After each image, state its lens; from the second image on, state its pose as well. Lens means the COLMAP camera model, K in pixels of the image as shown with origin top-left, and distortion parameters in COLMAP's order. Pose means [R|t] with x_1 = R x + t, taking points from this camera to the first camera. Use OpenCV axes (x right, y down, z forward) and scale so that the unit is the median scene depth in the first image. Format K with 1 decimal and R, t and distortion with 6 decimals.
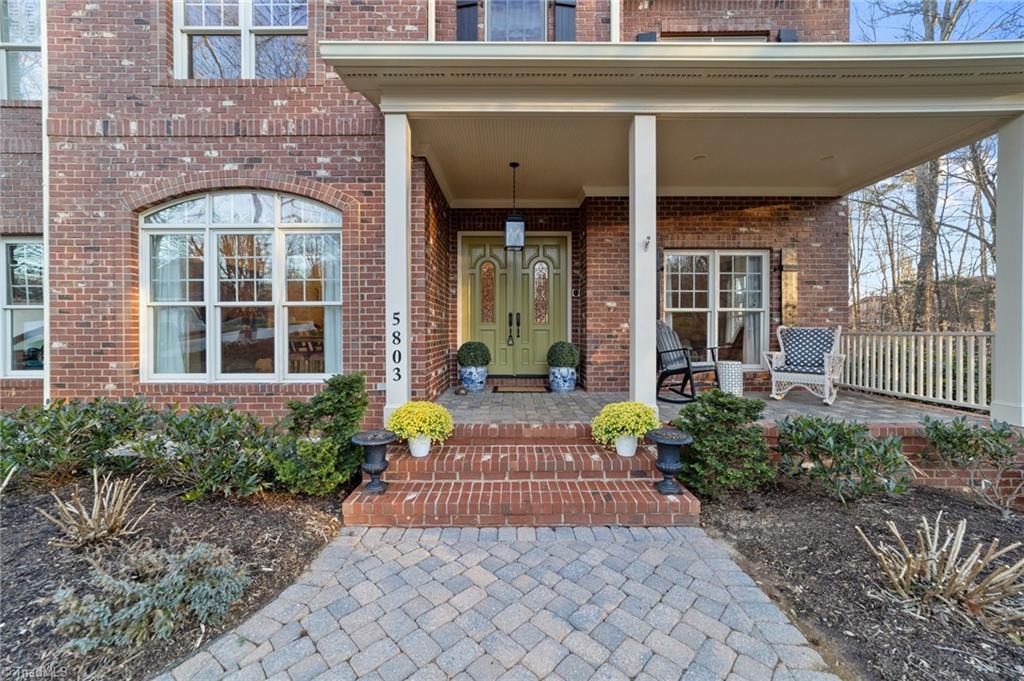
lens RADIAL K [[396.5, 0, 511.1], [0, 396.5, 333.8], [0, 0, 1]] dist [-0.010652, 0.000019]
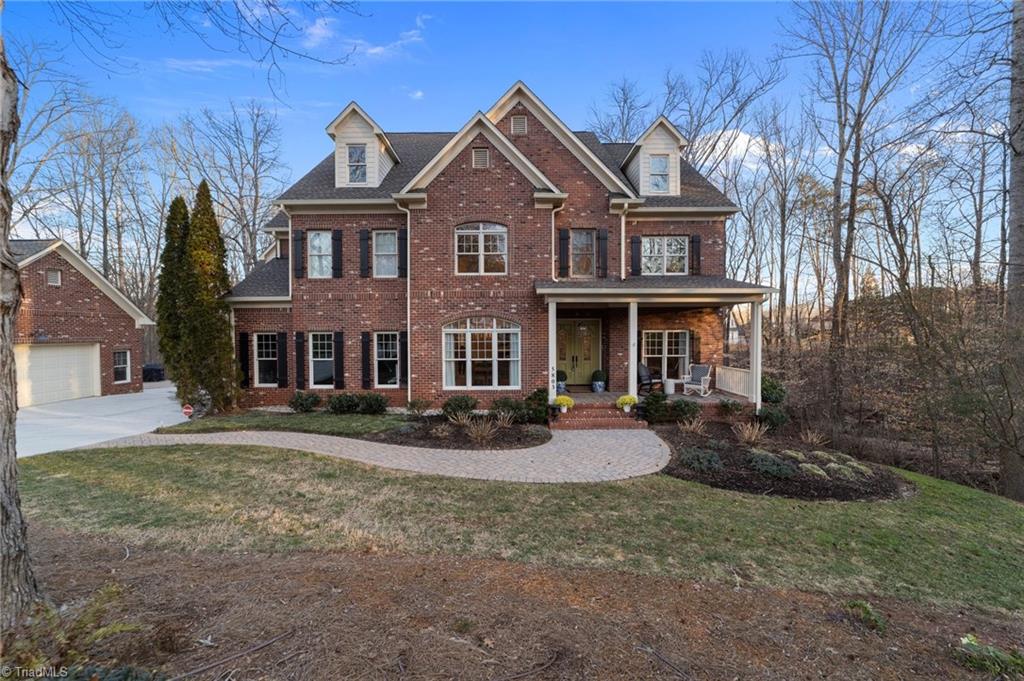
lens RADIAL K [[396.5, 0, 511.1], [0, 396.5, 333.8], [0, 0, 1]] dist [-0.010652, 0.000019]
pose [[0.999981, -0.004332, 0.004365, -0.393663], [0.004324, 0.999989, 0.001921, -0.200555], [-0.004373, -0.001902, 0.999989, -1.309422]]
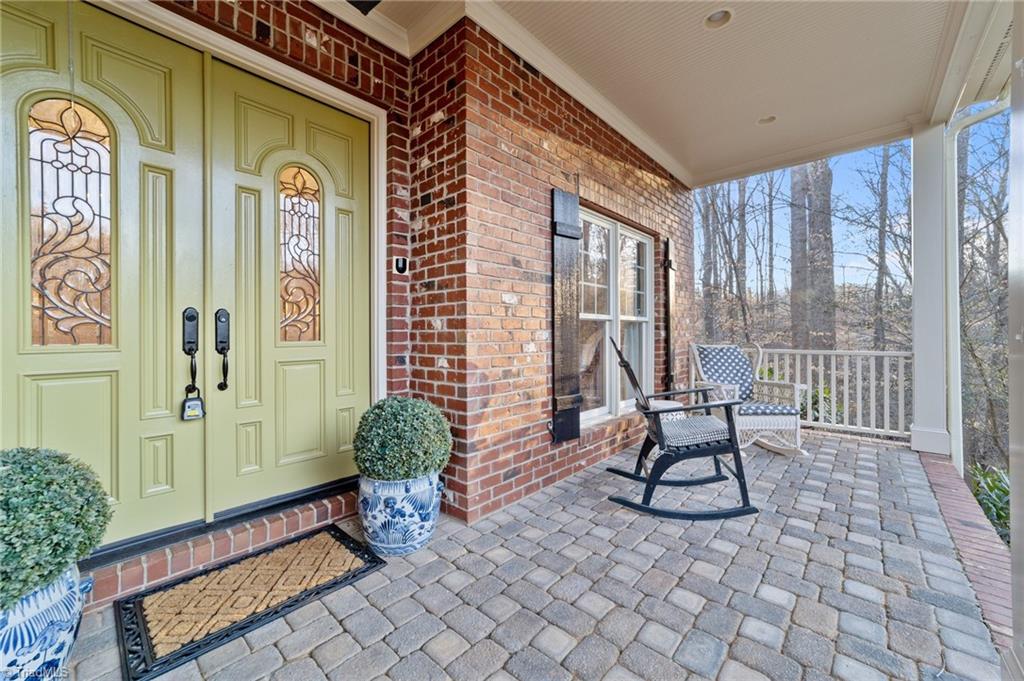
lens RADIAL K [[396.5, 0, 511.1], [0, 396.5, 333.8], [0, 0, 1]] dist [-0.010652, 0.000019]
pose [[0.672213, -0.004230, 0.740346, -0.064054], [0.008133, 0.999966, -0.001671, -0.036263], [-0.740314, 0.007144, 0.672224, 0.711959]]
